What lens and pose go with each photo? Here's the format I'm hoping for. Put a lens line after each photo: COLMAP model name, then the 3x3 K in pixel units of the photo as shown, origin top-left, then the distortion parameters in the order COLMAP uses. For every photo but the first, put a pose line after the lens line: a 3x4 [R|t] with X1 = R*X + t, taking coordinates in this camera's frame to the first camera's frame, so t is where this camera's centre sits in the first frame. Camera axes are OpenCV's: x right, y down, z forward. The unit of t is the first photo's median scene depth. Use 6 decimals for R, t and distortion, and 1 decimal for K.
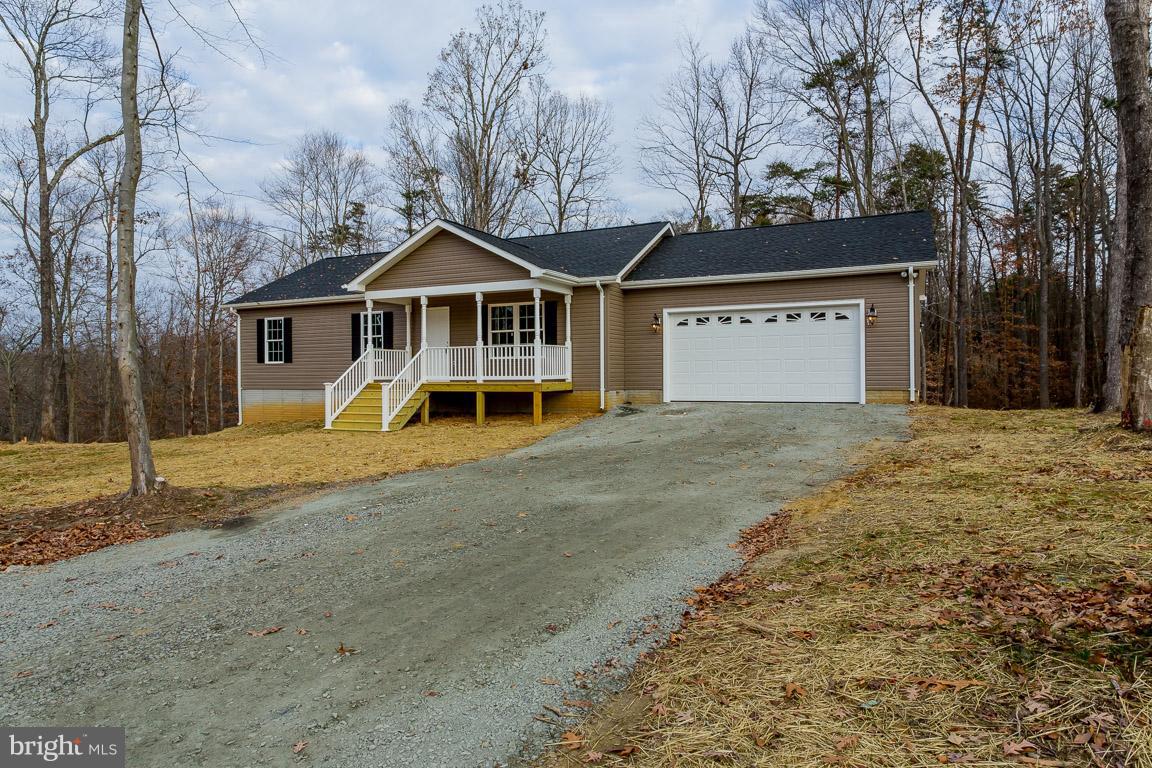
lens RADIAL K [[566.1, 0, 576.0], [0, 566.1, 384.0], [0, 0, 1]] dist [-0.003318, -0.000489]
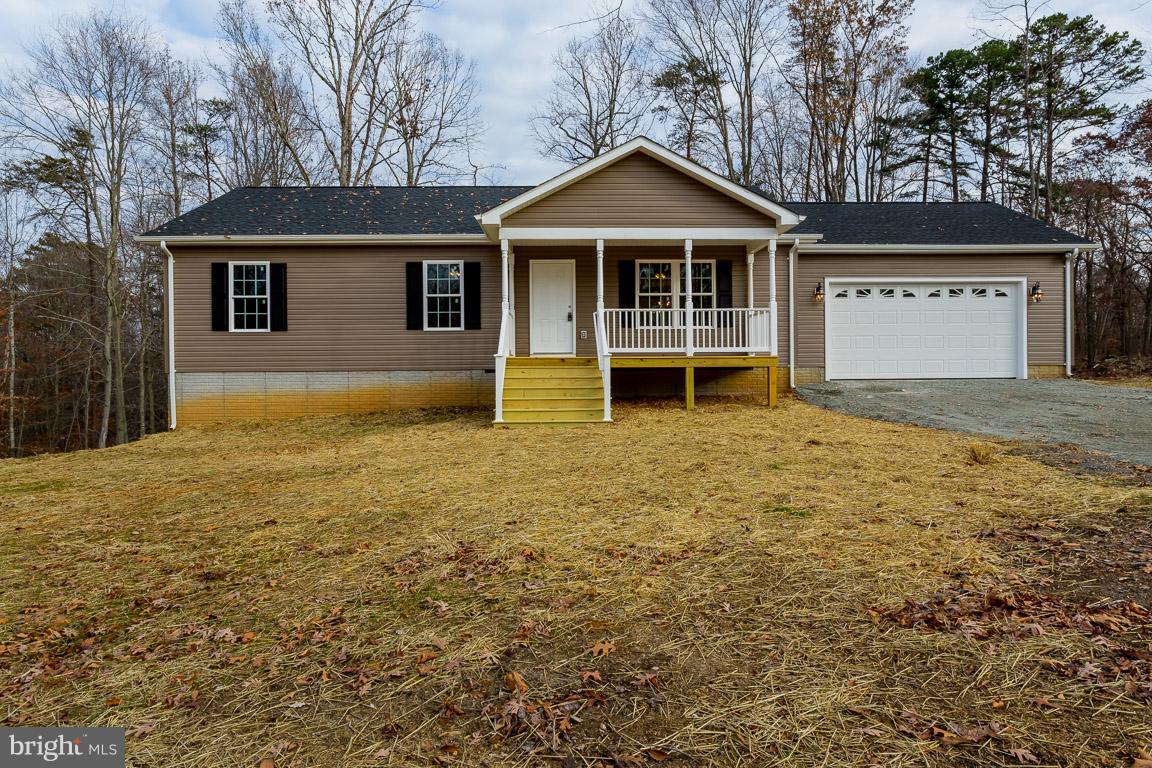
lens RADIAL K [[597.4, 0, 572.0], [0, 597.4, 373.5], [0, 0, 1]] dist [0.000549, 0.000085]
pose [[0.918442, -0.002179, 0.395550, -0.593358], [0.007202, 0.999911, -0.011215, 0.027619], [-0.395490, 0.013149, 0.918376, 0.285899]]
